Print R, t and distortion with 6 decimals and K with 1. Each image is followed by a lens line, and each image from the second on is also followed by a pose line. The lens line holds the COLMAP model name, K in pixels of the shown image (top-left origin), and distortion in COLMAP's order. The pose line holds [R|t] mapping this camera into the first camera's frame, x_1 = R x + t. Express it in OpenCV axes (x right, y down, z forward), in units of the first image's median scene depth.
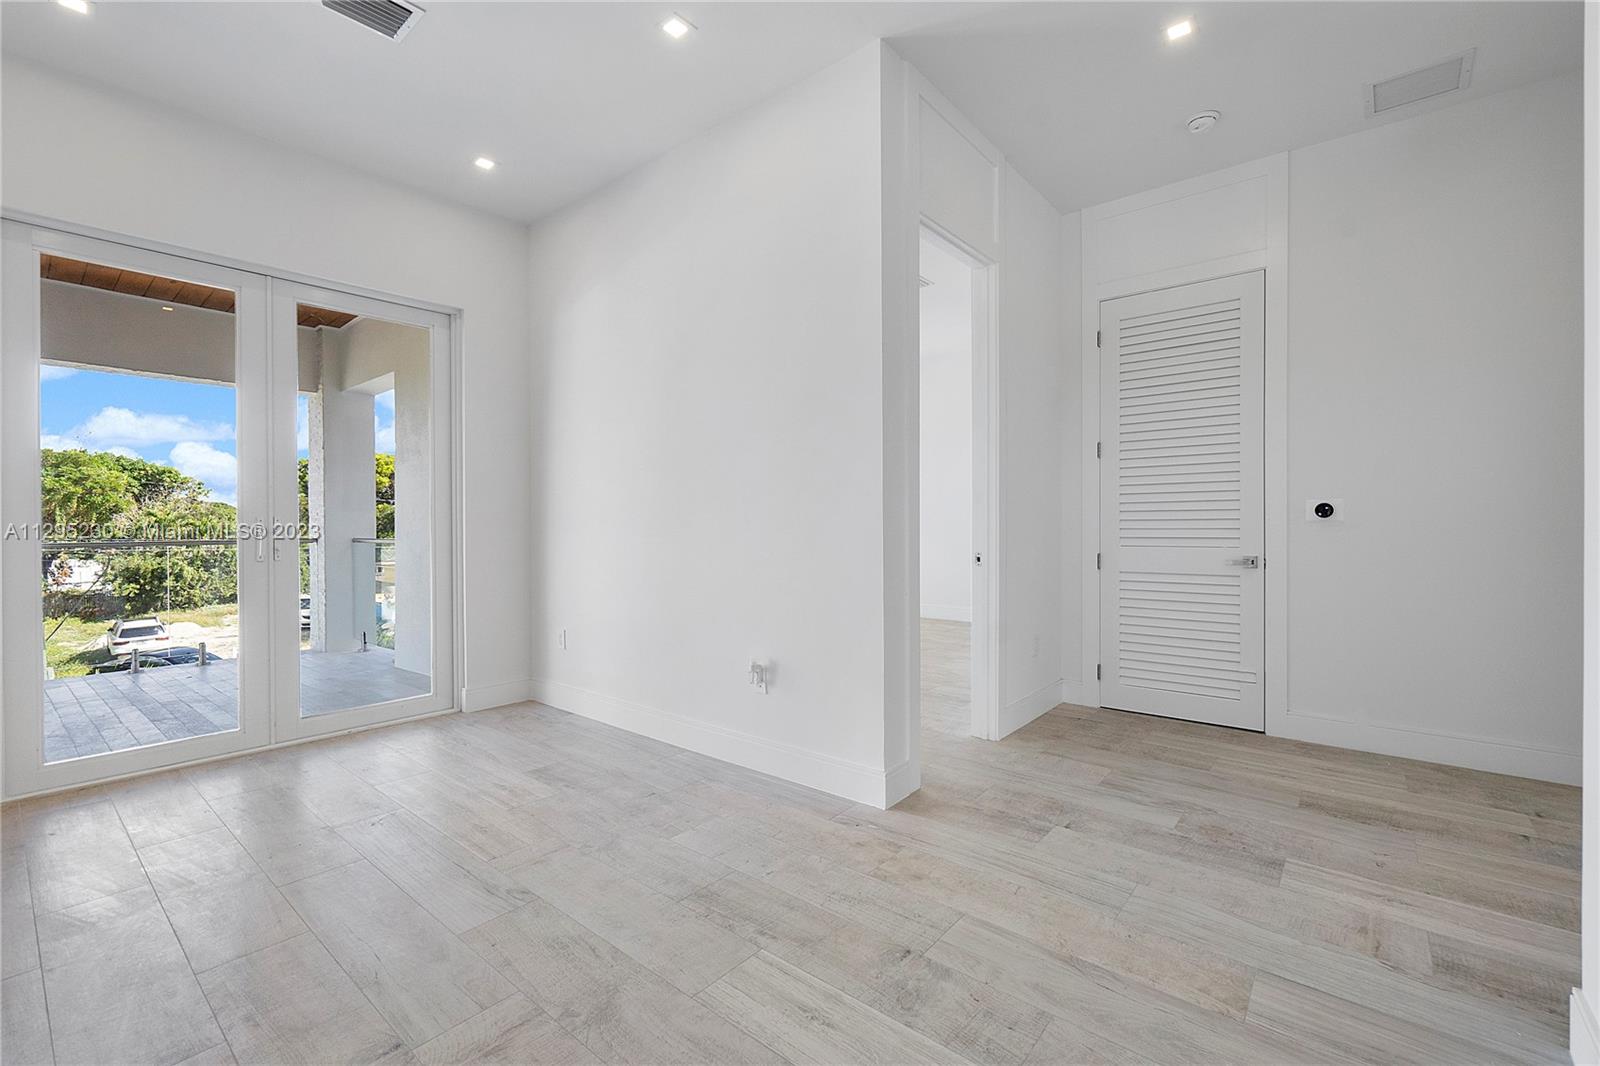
lens RADIAL K [[692.8, 0, 790.2], [0, 692.8, 526.4], [0, 0, 1]] dist [-0.002421, -0.000595]
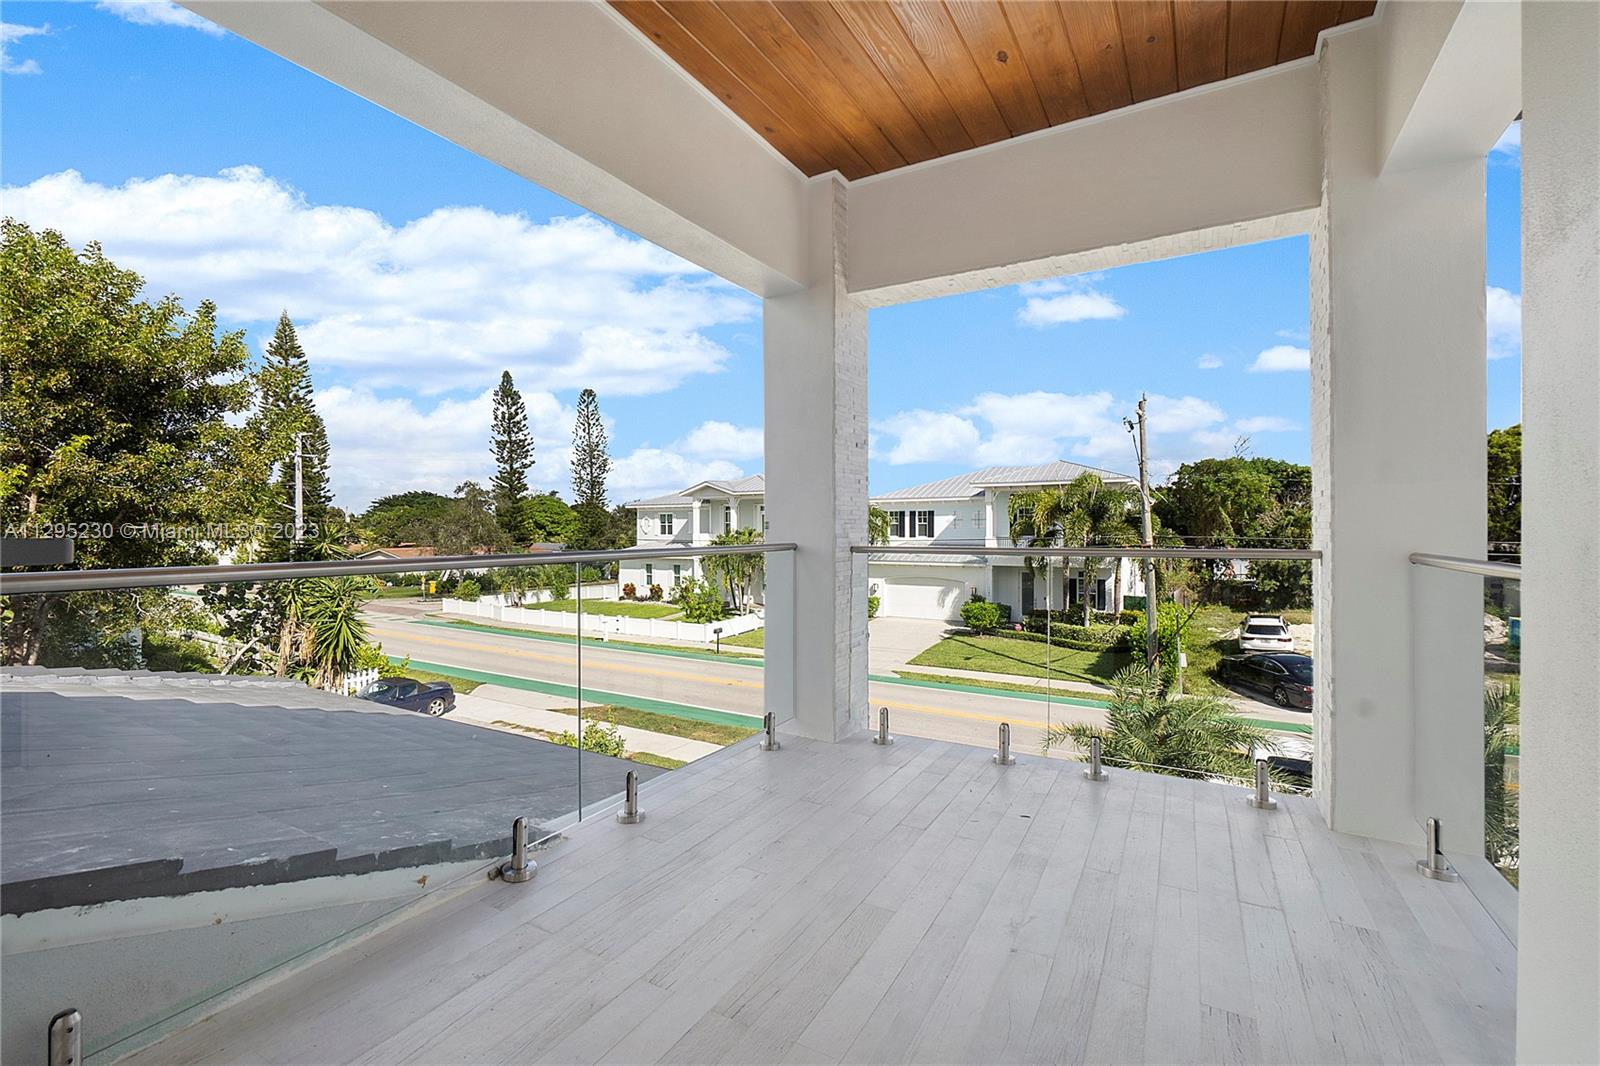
lens RADIAL K [[692.8, 0, 799.7], [0, 692.8, 527.6], [0, 0, 1]] dist [-0.002421, -0.000595]
pose [[0.187304, 0.004305, -0.982293, -0.078992], [-0.001330, 0.999991, 0.004129, 0.000558], [0.982301, 0.000533, 0.187307, 0.146495]]
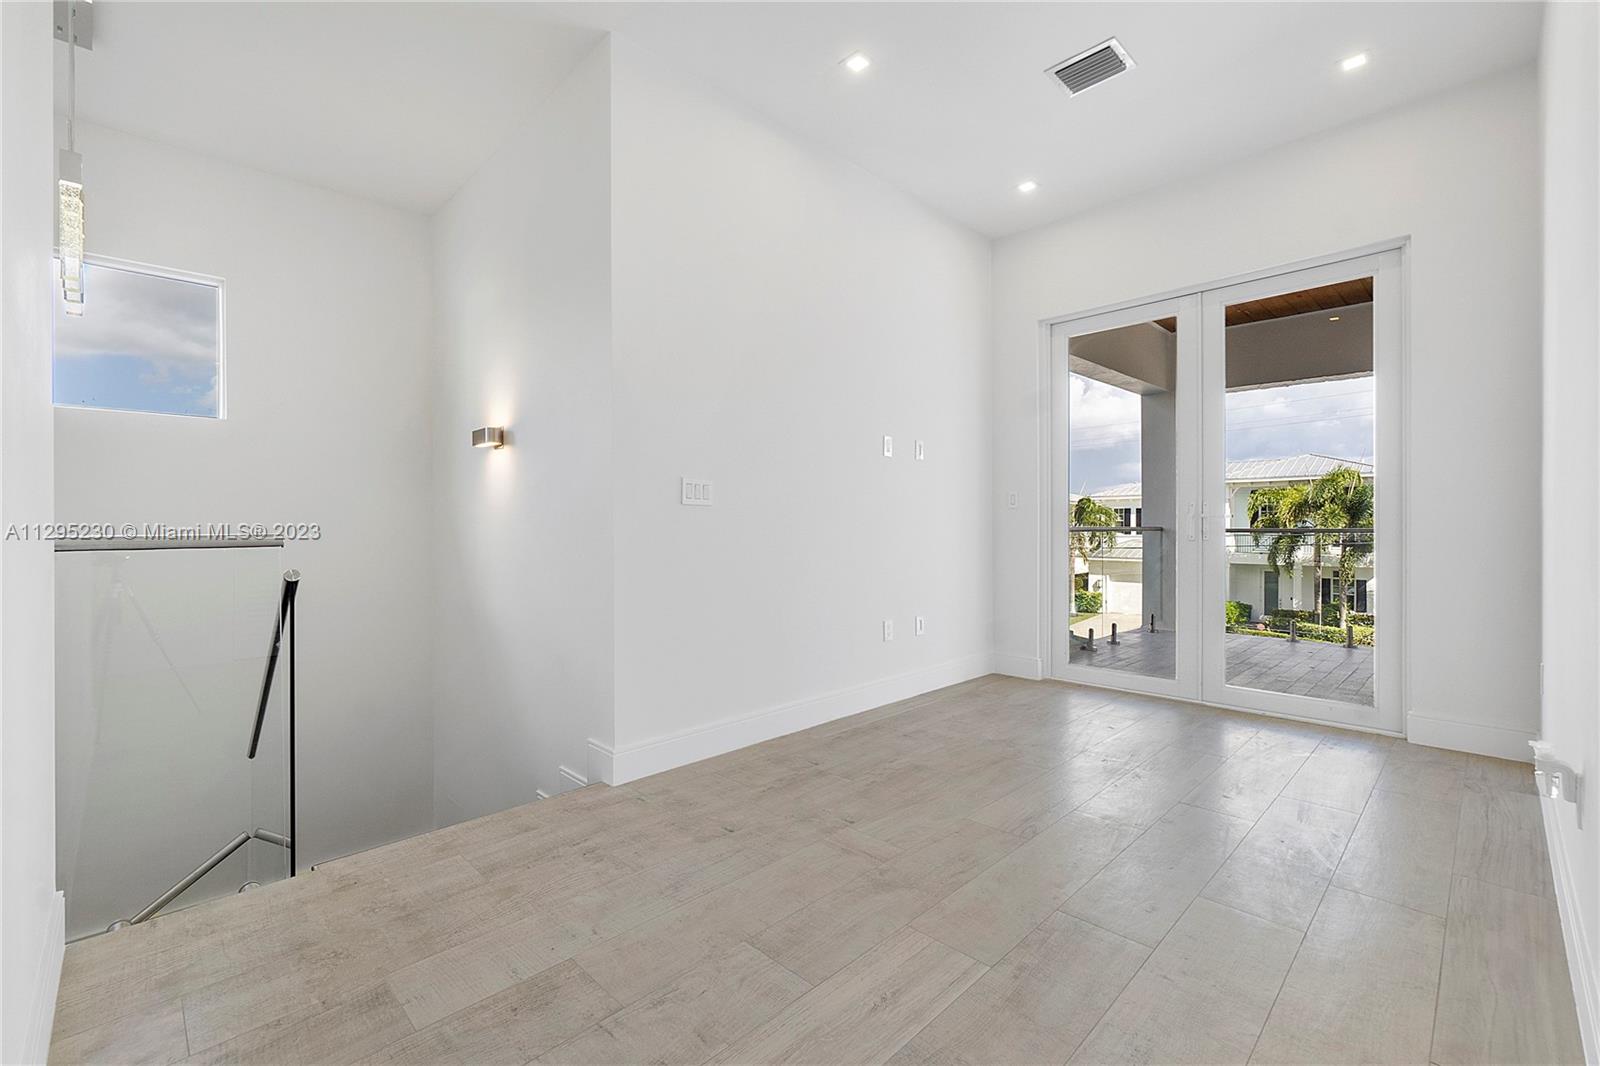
lens RADIAL K [[692.8, 0, 793.7], [0, 692.8, 525.4], [0, 0, 1]] dist [-0.002421, -0.000595]
pose [[-0.090341, 0.003746, -0.995904, 0.059277], [-0.001086, 0.999992, 0.003860, 0.002777], [0.995910, 0.001431, -0.090336, 0.056792]]
